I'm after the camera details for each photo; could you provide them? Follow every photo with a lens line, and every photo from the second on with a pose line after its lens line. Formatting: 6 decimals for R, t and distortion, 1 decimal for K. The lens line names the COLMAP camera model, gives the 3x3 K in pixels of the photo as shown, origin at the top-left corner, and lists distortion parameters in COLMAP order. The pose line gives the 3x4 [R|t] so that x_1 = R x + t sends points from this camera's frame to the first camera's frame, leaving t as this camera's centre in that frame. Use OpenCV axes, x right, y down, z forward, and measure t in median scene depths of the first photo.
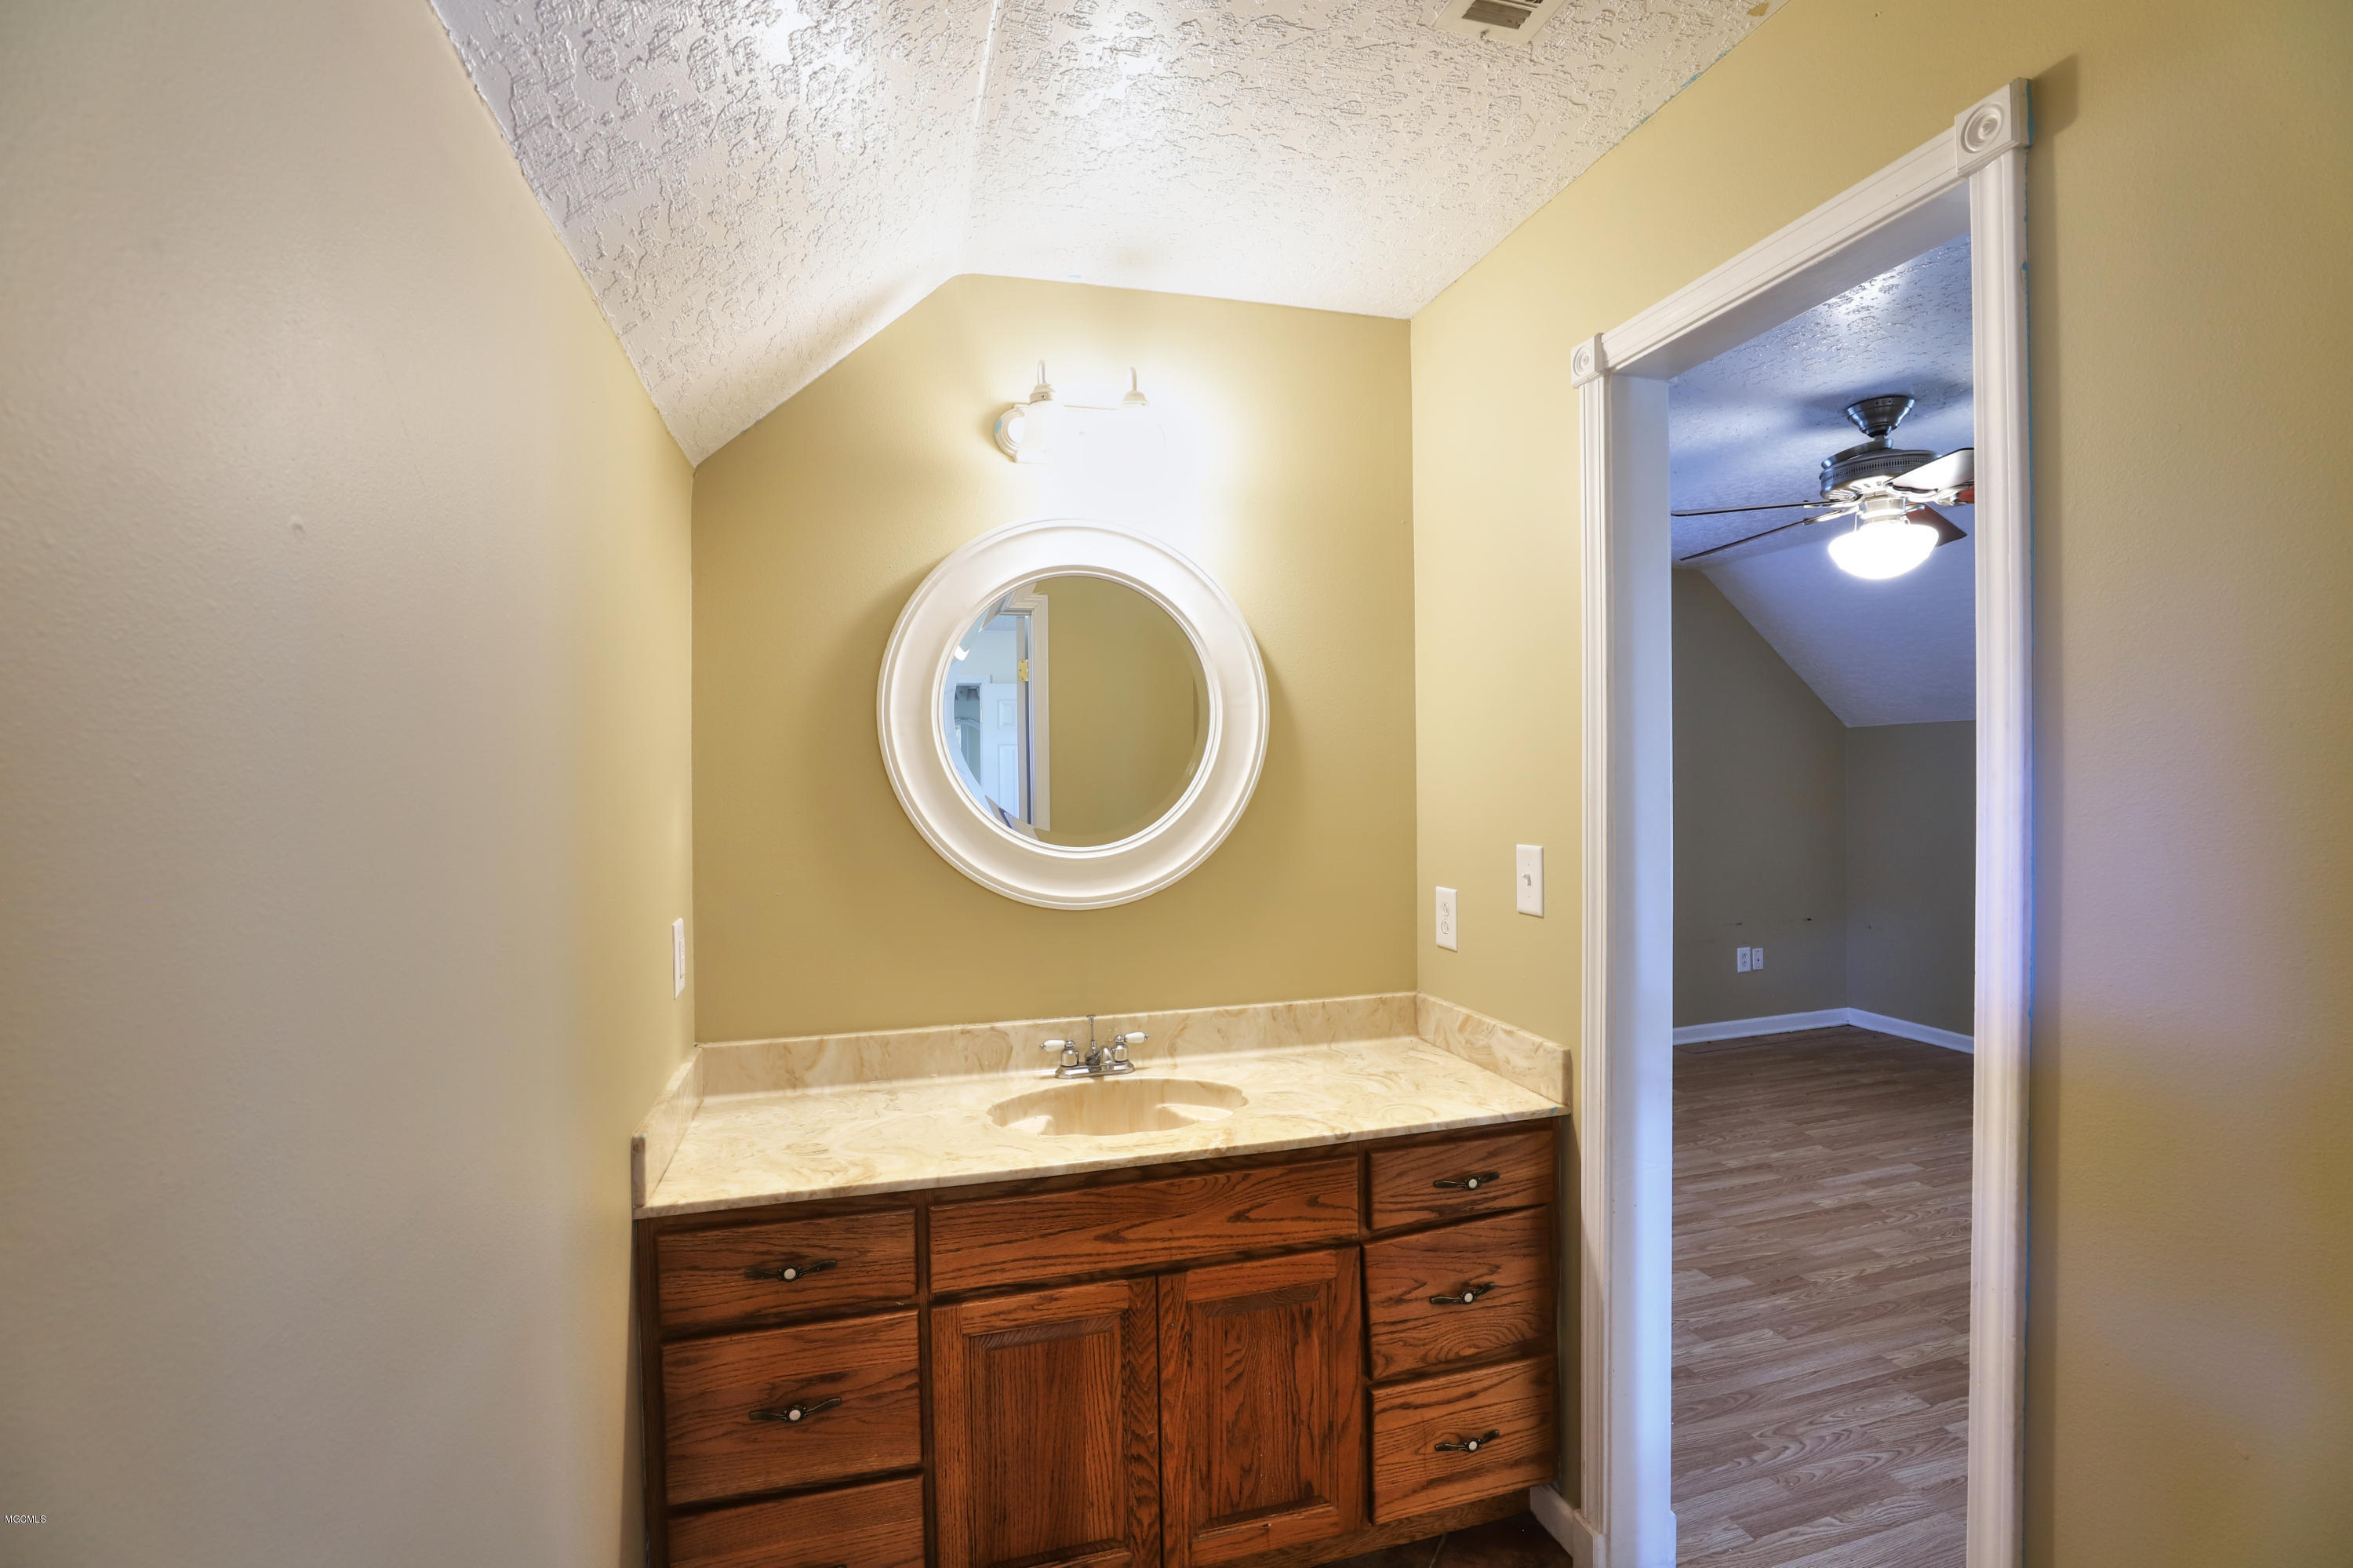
lens RADIAL K [[1079.2, 0, 1189.7], [0, 1079.2, 781.5], [0, 0, 1]] dist [-0.028350, 0.001731]
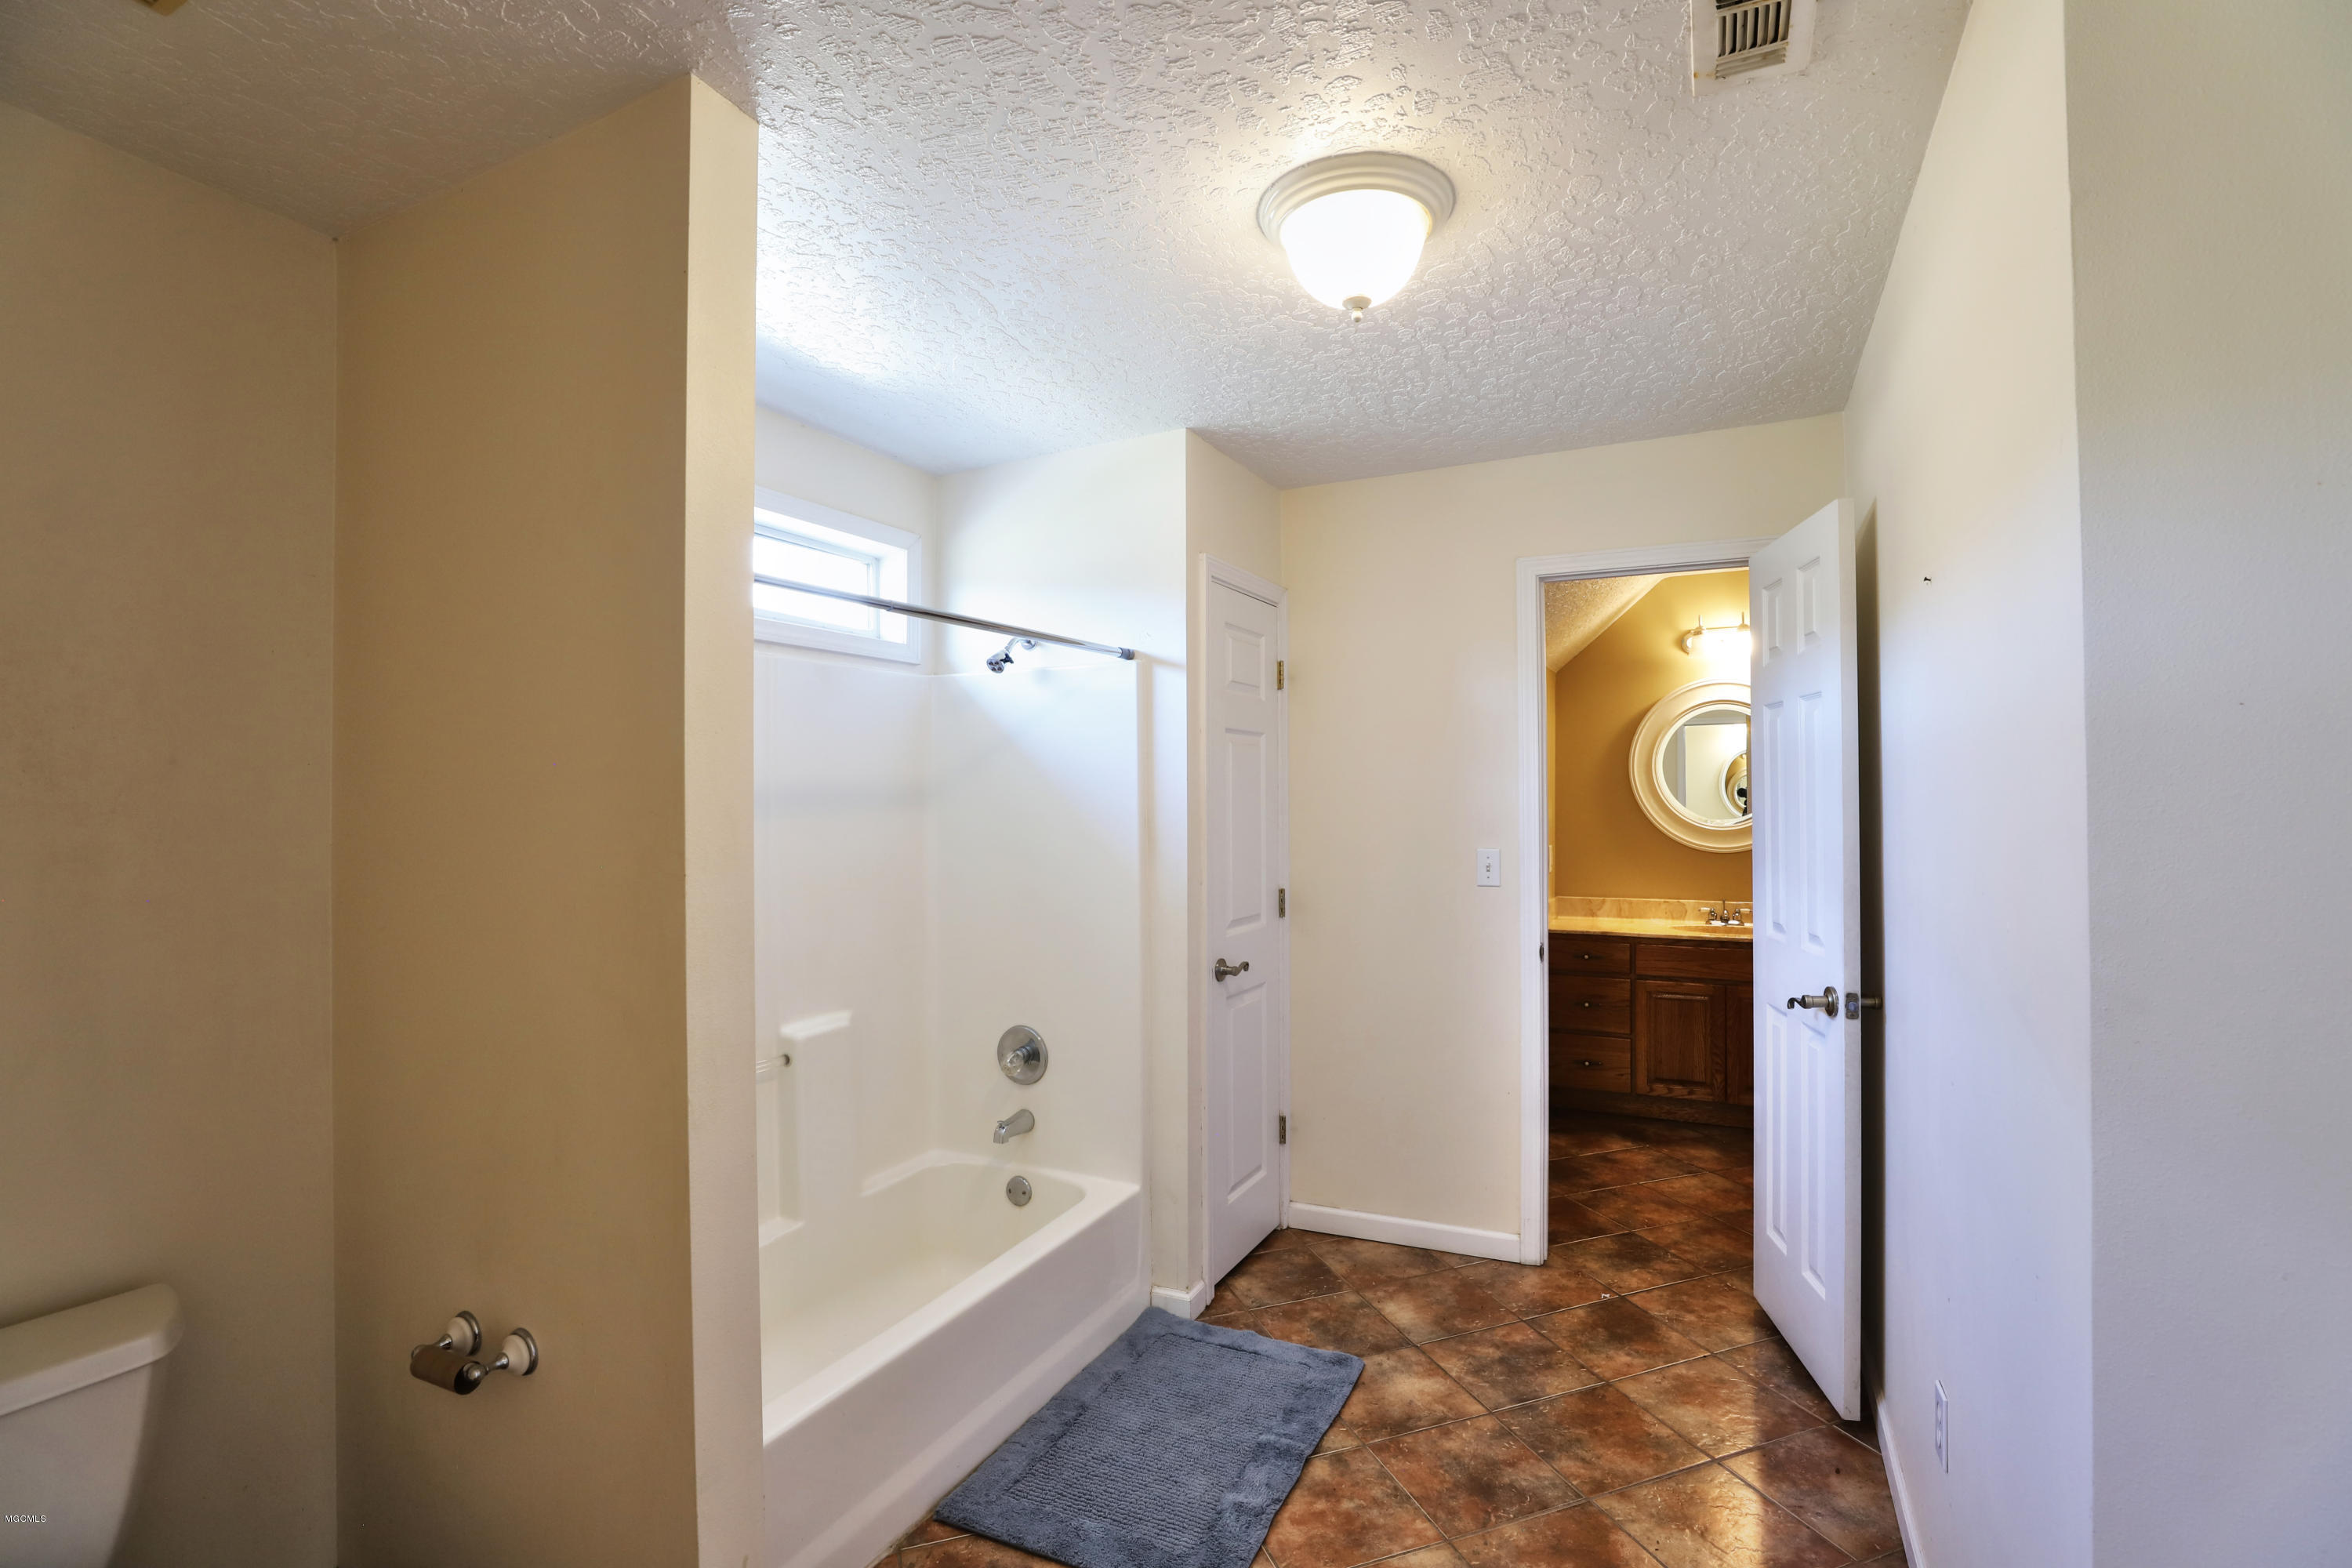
lens RADIAL K [[1078.7, 0, 1183.1], [0, 1078.7, 789.4], [0, 0, 1]] dist [-0.028350, 0.001731]
pose [[0.740094, 0.007828, -0.672458, 0.441582], [-0.012181, 0.999924, -0.001766, 0.003869], [0.672394, 0.009499, 0.740133, -1.087115]]
